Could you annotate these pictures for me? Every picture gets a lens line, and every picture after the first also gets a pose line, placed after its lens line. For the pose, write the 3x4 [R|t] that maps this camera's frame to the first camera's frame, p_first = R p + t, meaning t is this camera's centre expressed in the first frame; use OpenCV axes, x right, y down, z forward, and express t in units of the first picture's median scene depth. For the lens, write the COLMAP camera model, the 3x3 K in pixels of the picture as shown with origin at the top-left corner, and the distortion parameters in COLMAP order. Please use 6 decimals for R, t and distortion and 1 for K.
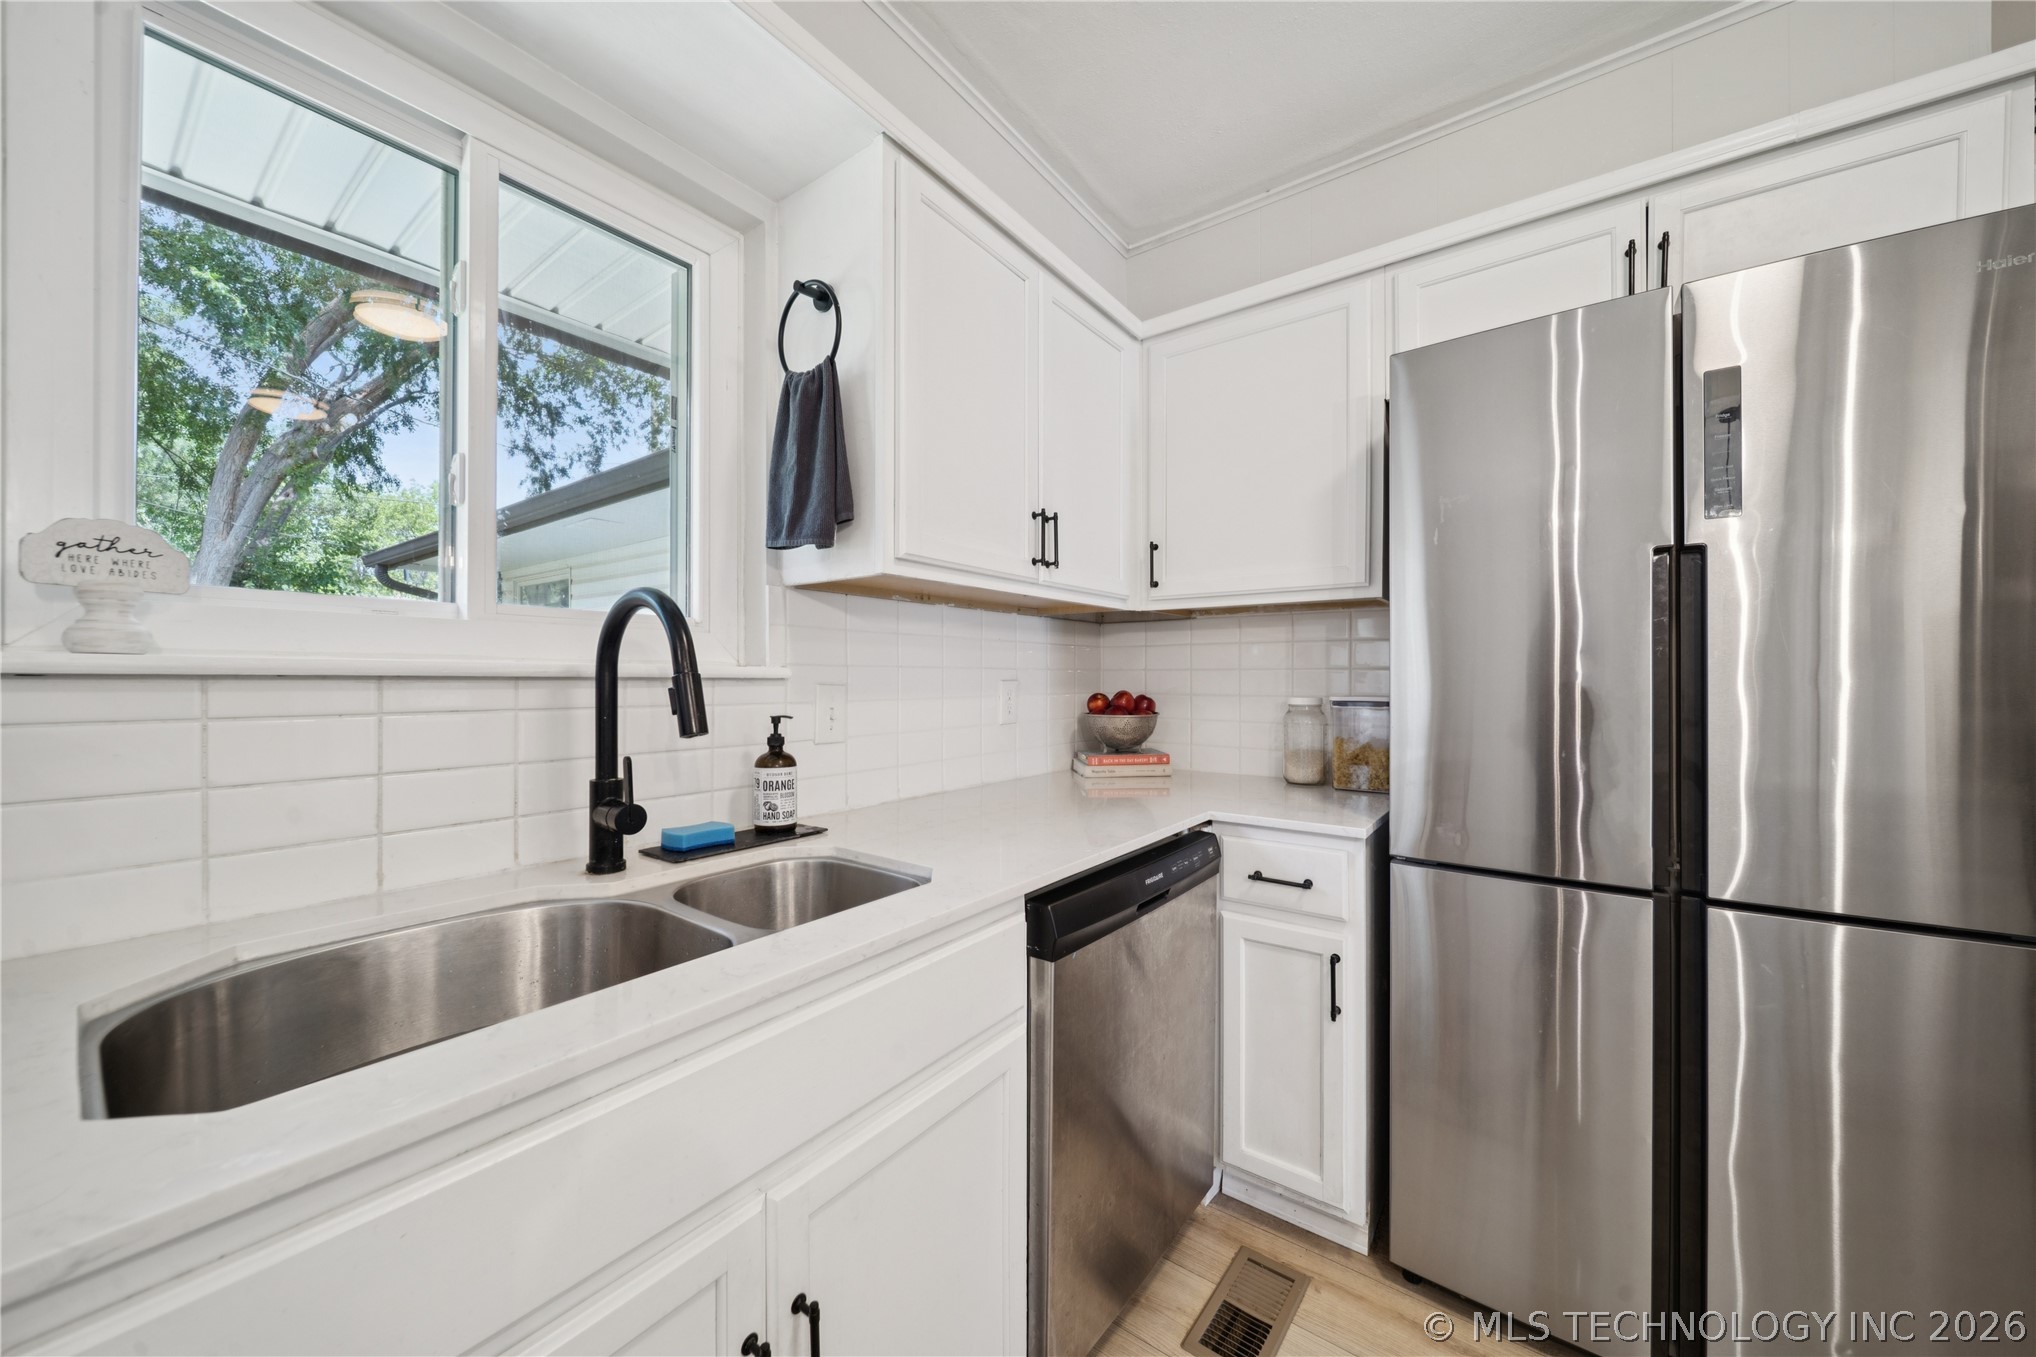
lens RADIAL K [[724.2, 0, 1017.2], [0, 724.2, 675.9], [0, 0, 1]] dist [0.000658, -0.001788]
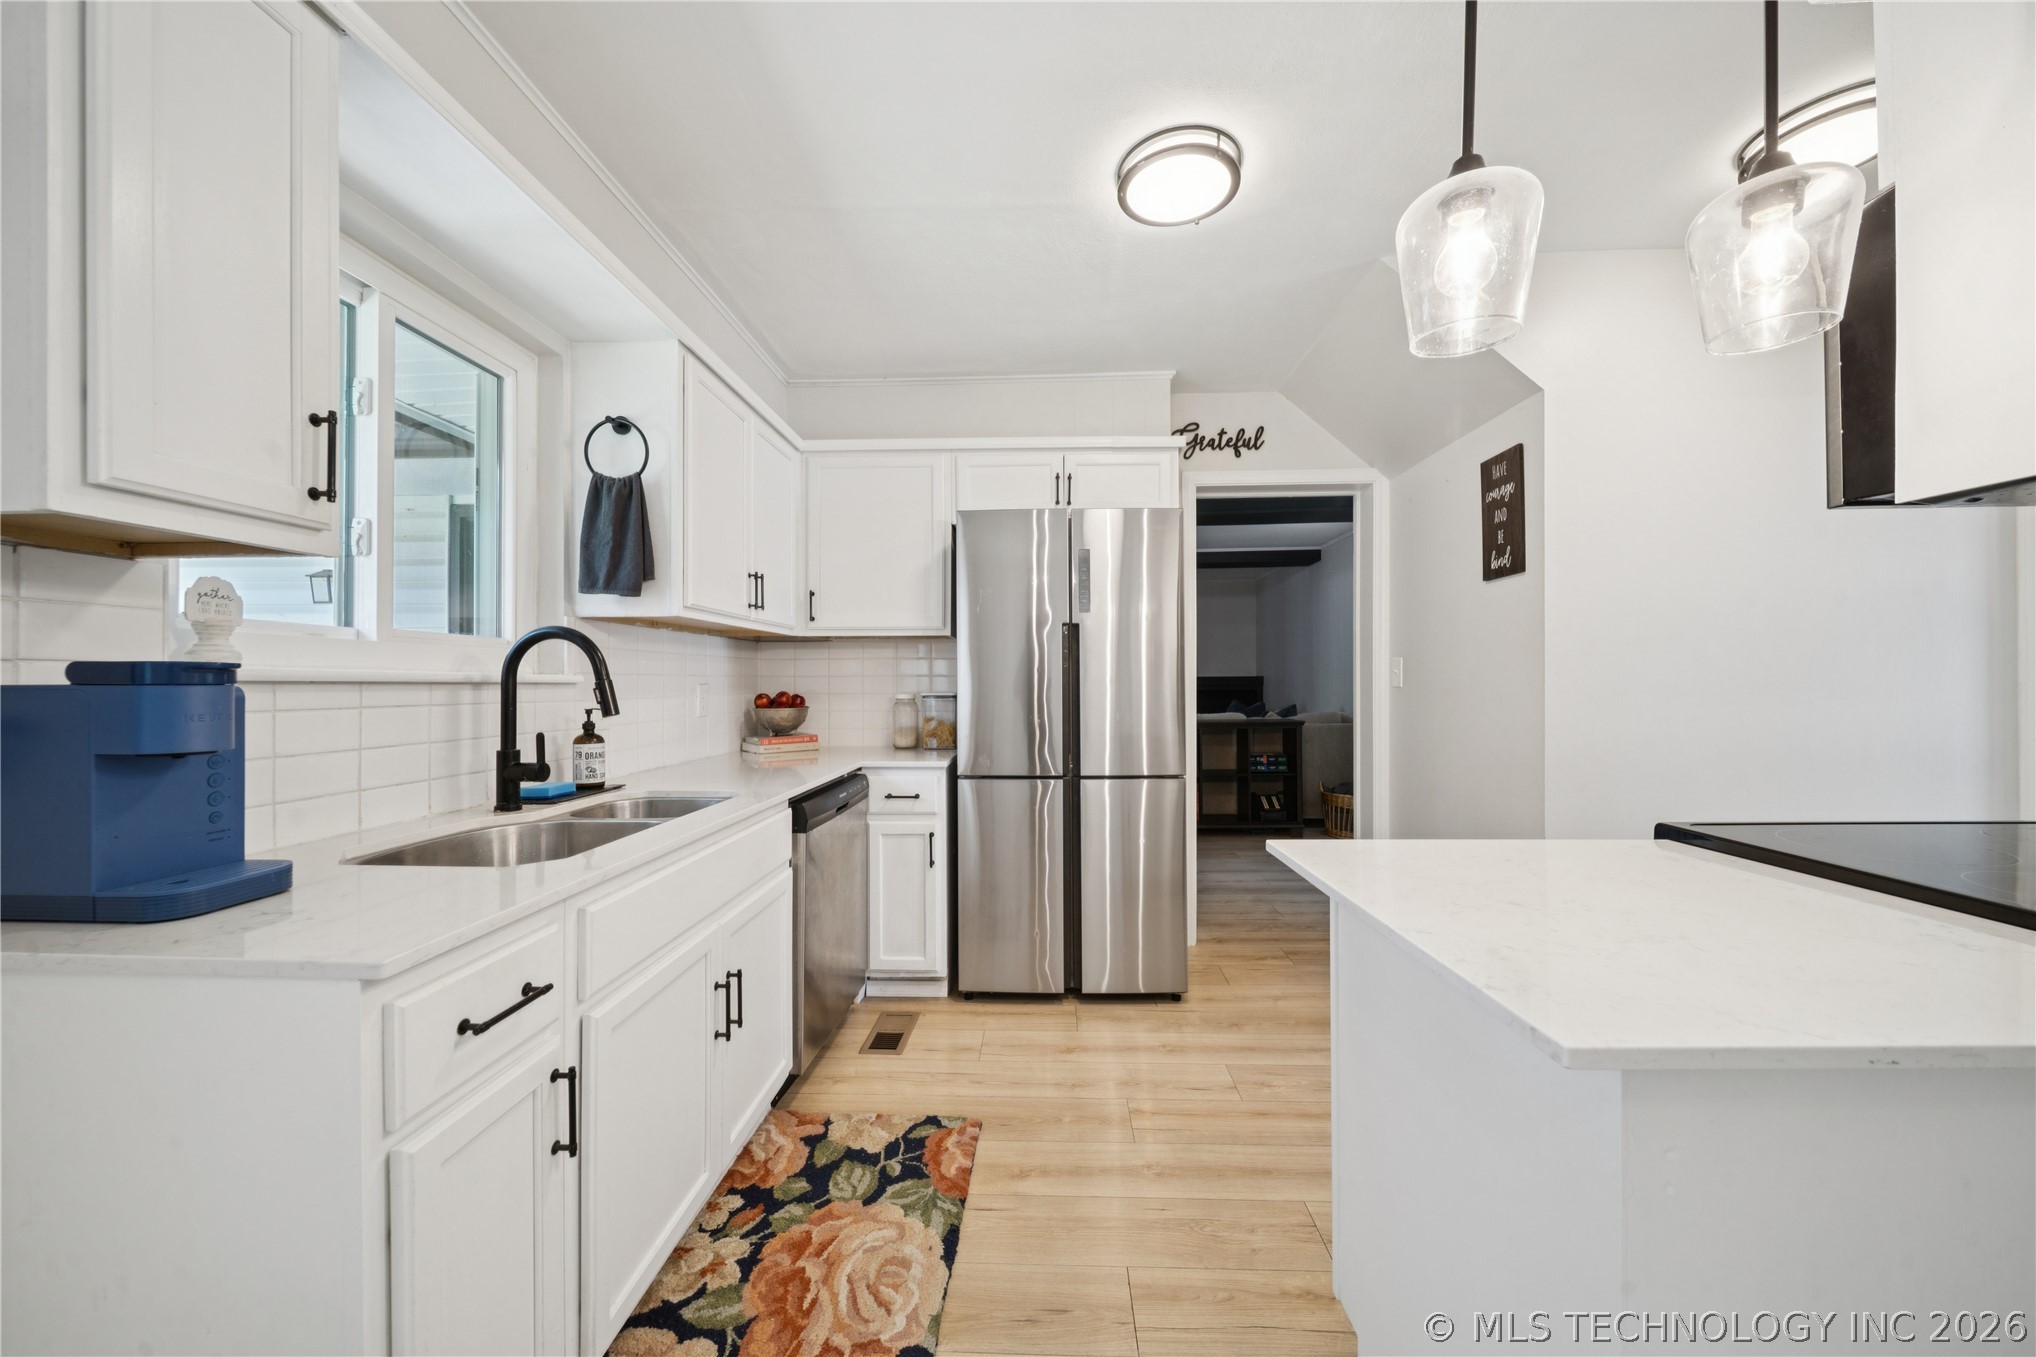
lens RADIAL K [[724.2, 0, 1017.2], [0, 724.2, 675.9], [0, 0, 1]] dist [0.000658, -0.001788]
pose [[0.829648, 0.000216, 0.558287, -0.394662], [0.003979, 0.999972, -0.006300, 0.001612], [-0.558273, 0.007448, 0.829624, -0.629457]]
